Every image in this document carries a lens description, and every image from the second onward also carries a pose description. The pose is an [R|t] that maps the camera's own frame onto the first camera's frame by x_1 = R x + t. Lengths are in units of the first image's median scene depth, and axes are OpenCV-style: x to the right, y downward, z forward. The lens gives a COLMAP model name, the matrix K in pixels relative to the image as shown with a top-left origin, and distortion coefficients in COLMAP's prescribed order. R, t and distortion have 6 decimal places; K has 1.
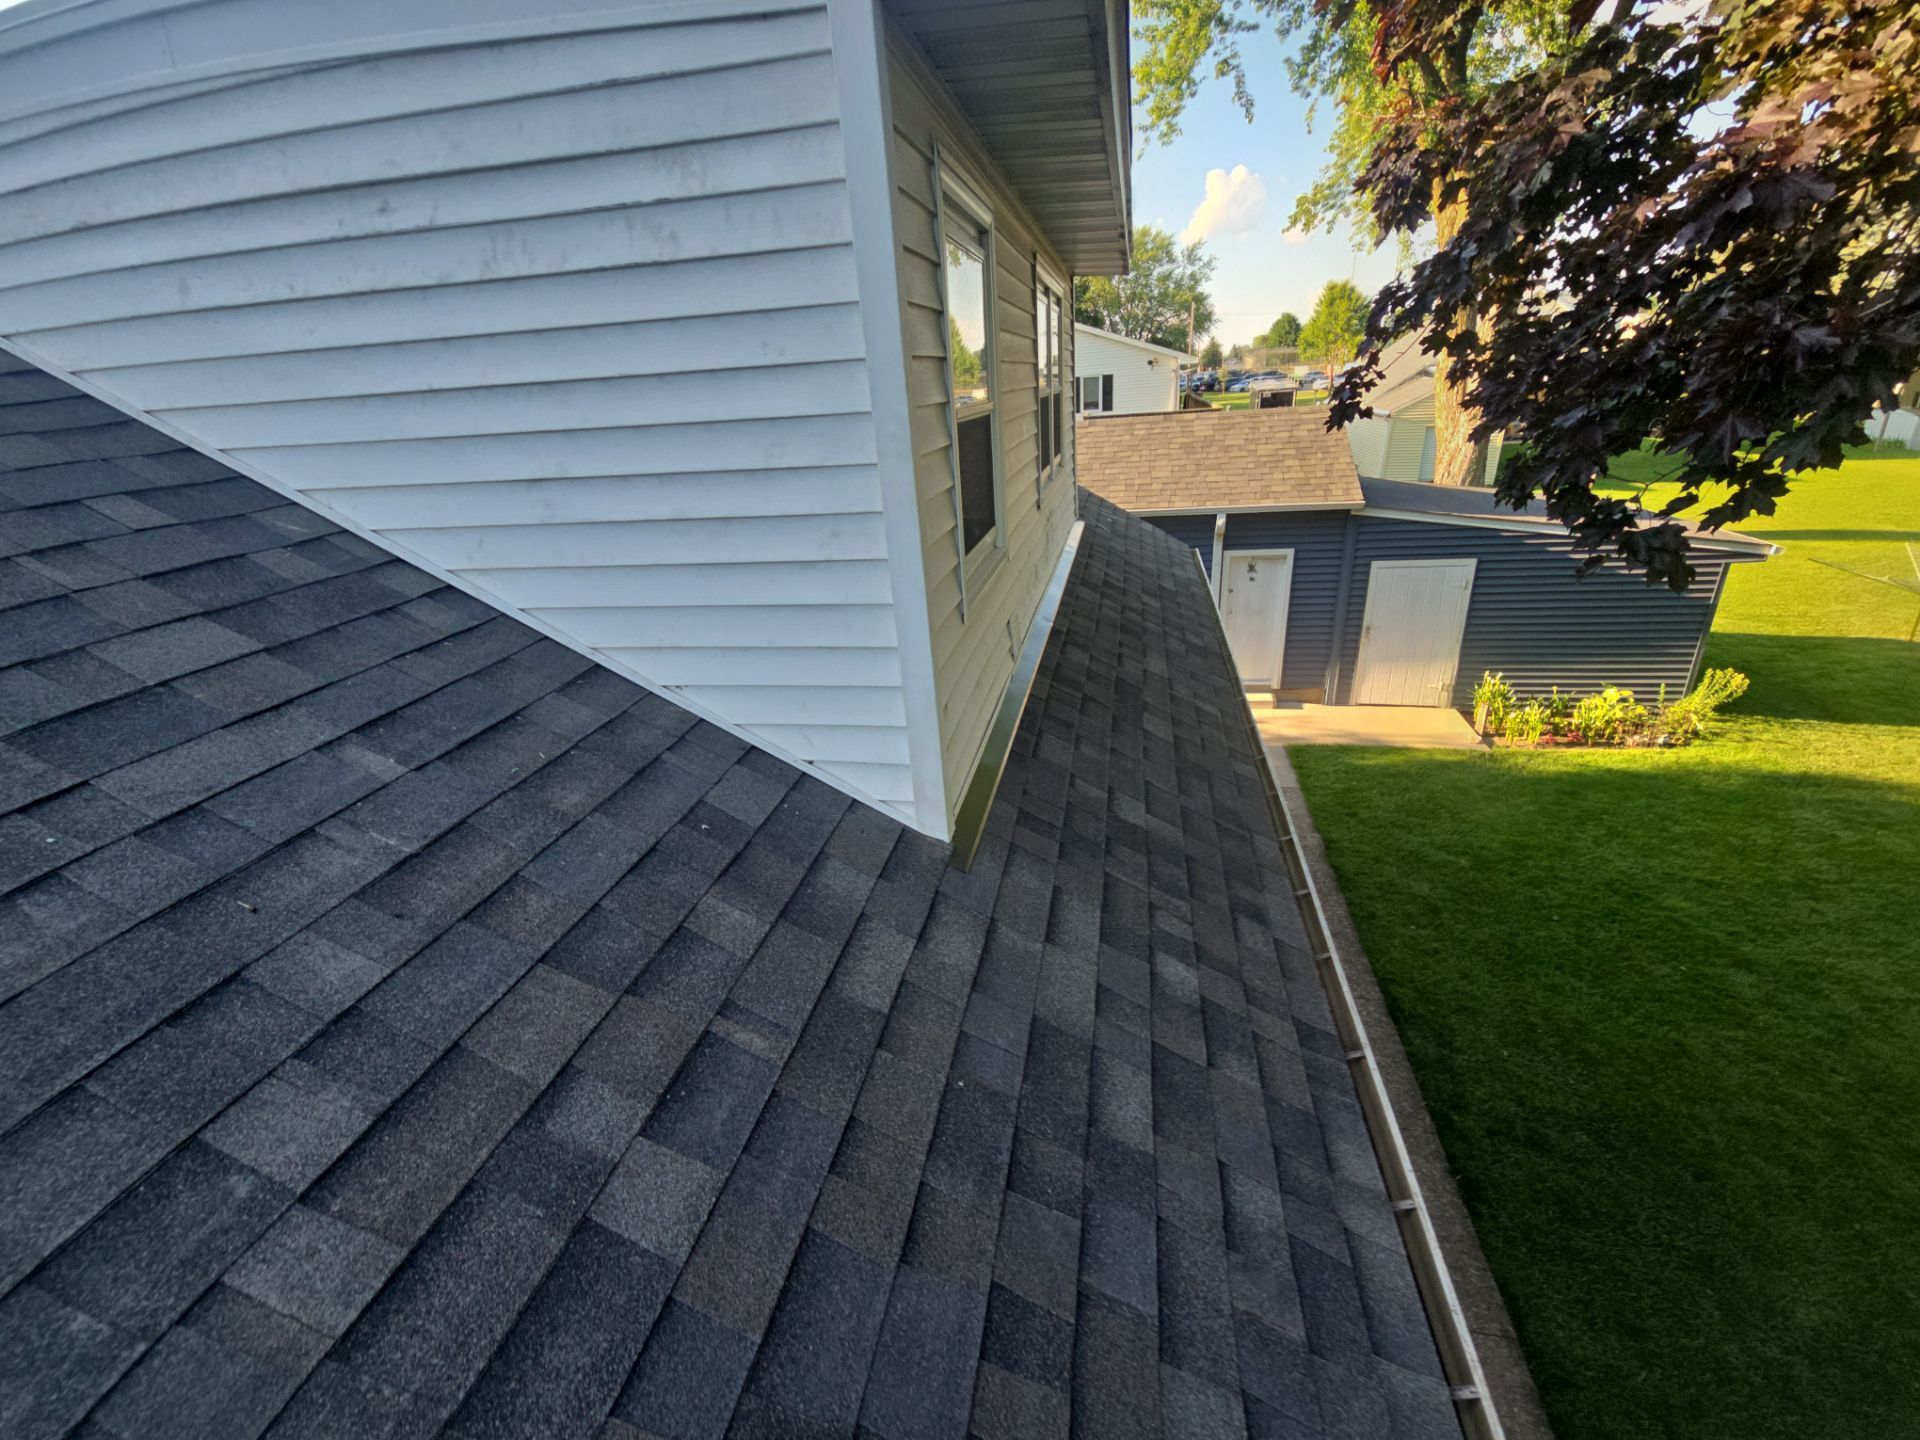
lens RADIAL K [[819.4, 0, 957.5], [0, 819.4, 760.3], [0, 0, 1]] dist [0.001668, 0.000207]
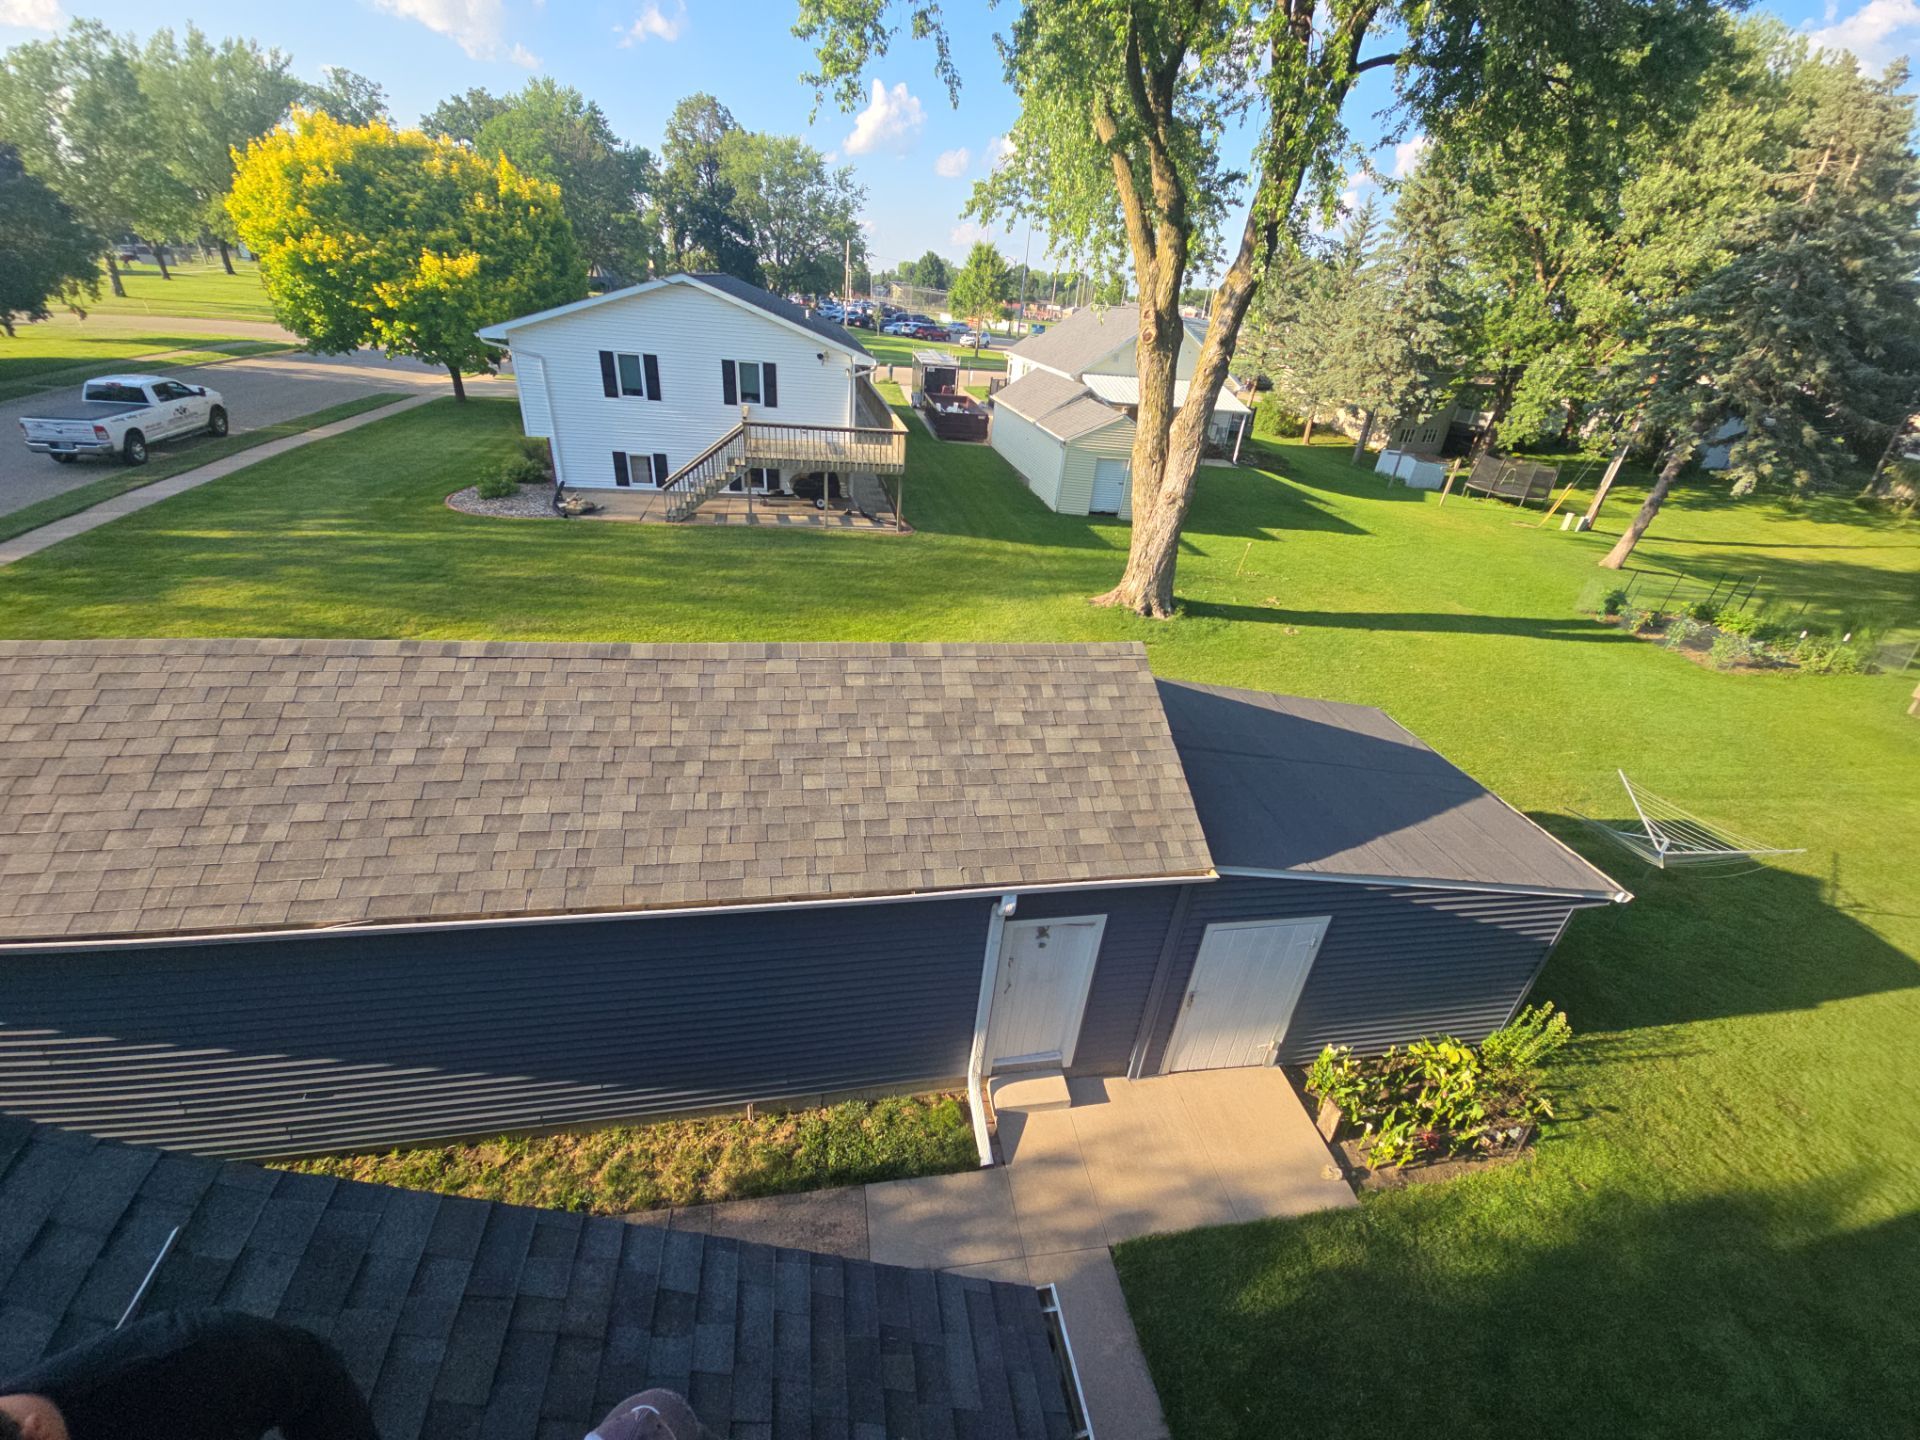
lens RADIAL K [[769.4, 0, 955.7], [0, 769.4, 724.8], [0, 0, 1]] dist [0.008944, -0.005624]
pose [[0.916459, -0.058274, 0.395862, 0.042836], [0.023603, 0.995488, 0.091900, -0.272794], [-0.399431, -0.074879, 0.913700, 0.299520]]
